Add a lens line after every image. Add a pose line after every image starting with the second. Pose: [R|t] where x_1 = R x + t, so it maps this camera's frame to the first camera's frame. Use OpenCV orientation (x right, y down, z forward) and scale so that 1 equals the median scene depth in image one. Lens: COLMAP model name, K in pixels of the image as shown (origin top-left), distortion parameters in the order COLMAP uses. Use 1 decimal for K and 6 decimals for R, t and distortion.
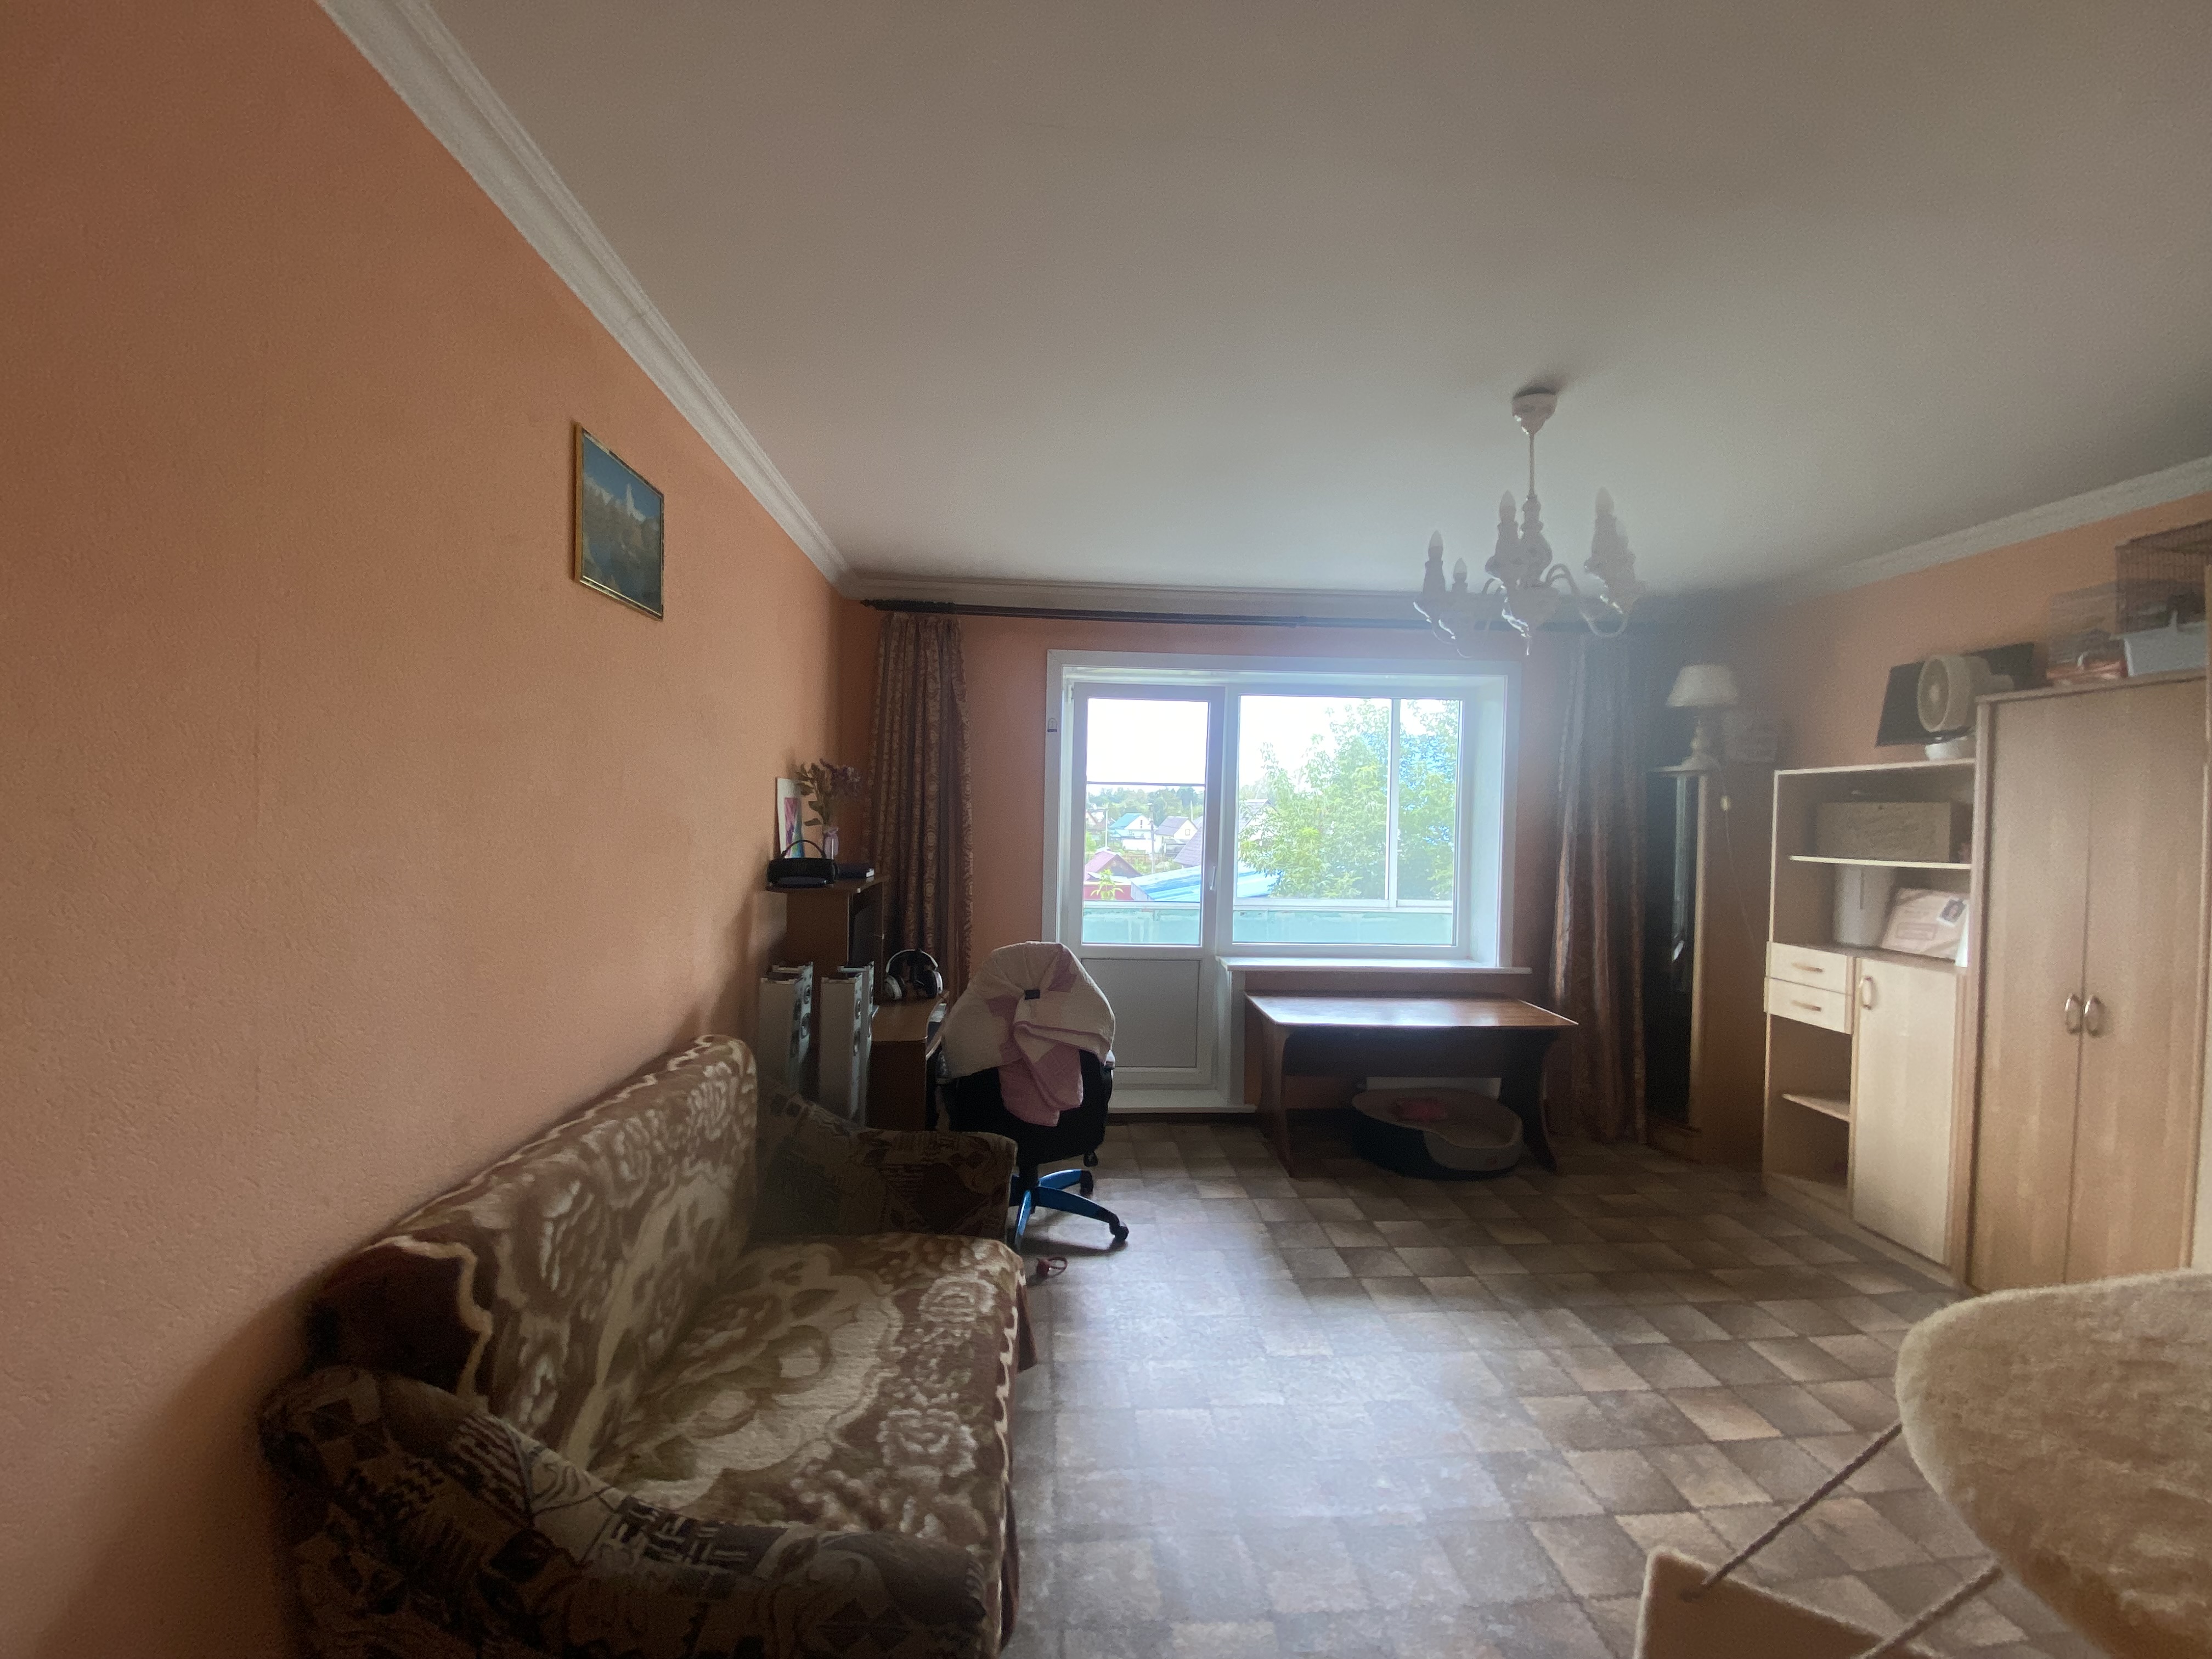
lens RADIAL K [[889.1, 0, 1100.1], [0, 889.1, 824.7], [0, 0, 1]] dist [0.028177, -0.022577]
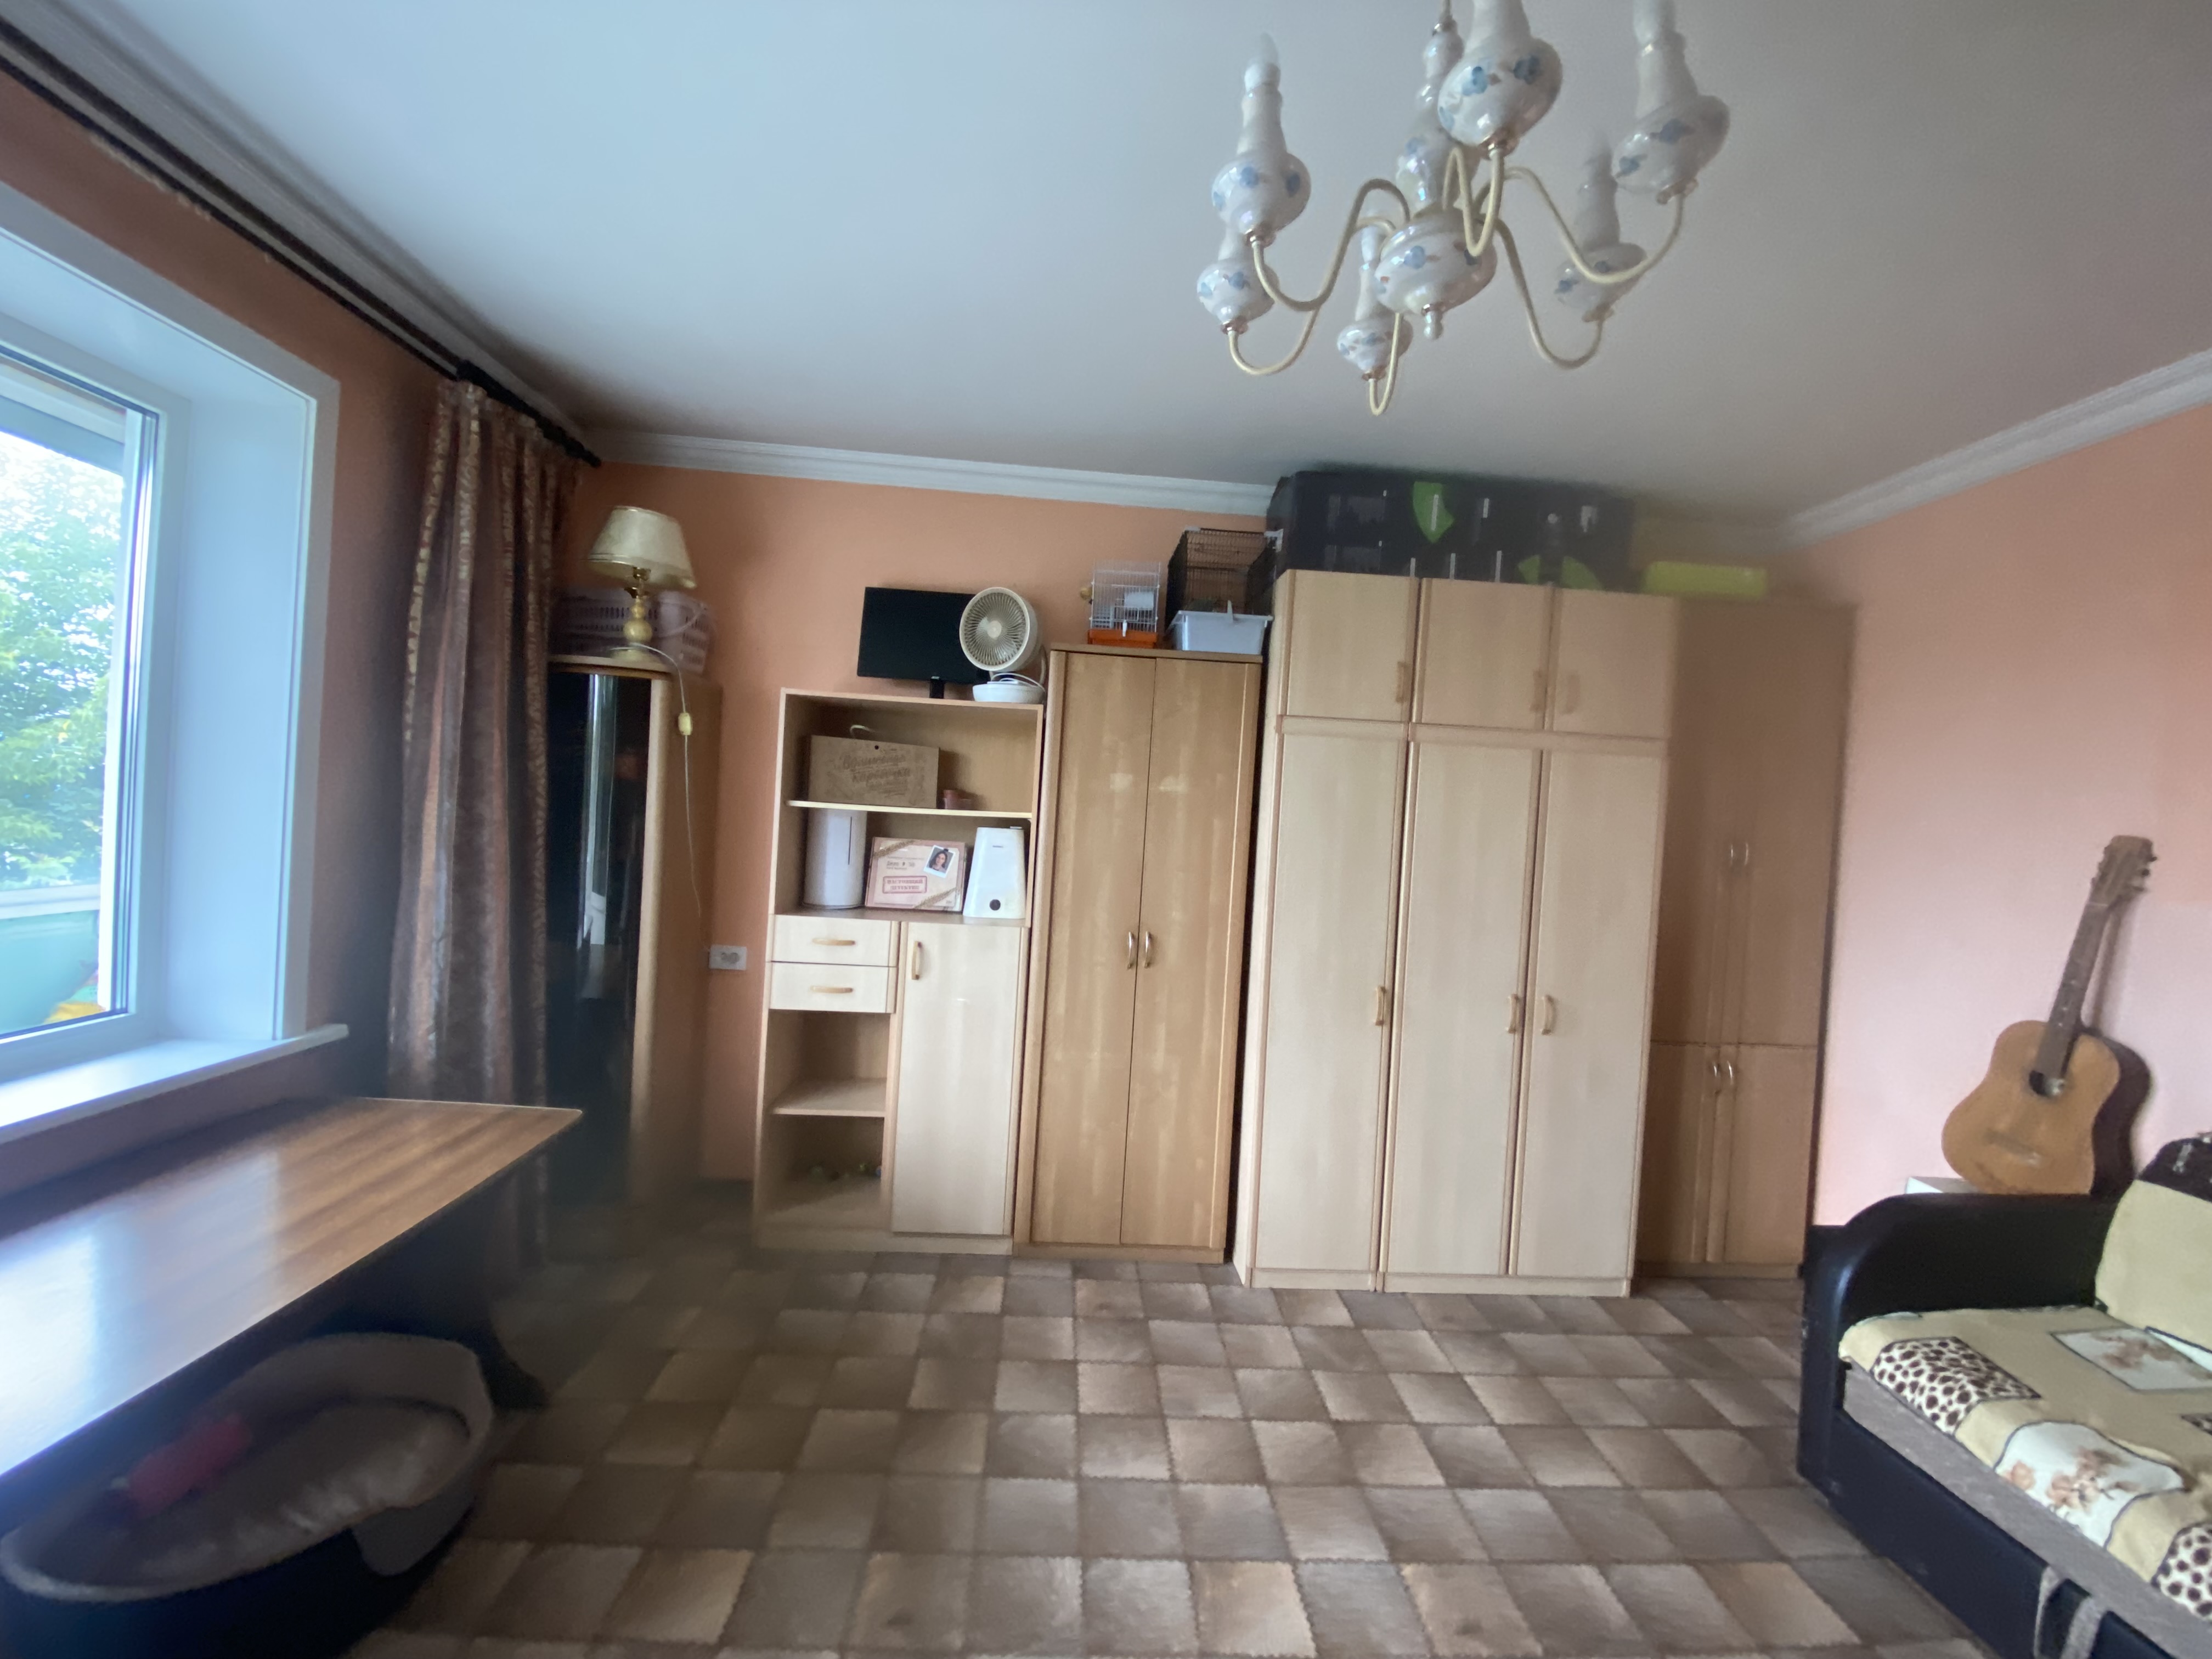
lens RADIAL K [[889.1, 0, 1100.1], [0, 889.1, 824.7], [0, 0, 1]] dist [0.028177, -0.022577]
pose [[0.020236, -0.016113, 0.999665, 0.004347], [-0.049123, 0.998647, 0.017091, 0.032463], [-0.998588, -0.049452, 0.019417, 0.791424]]
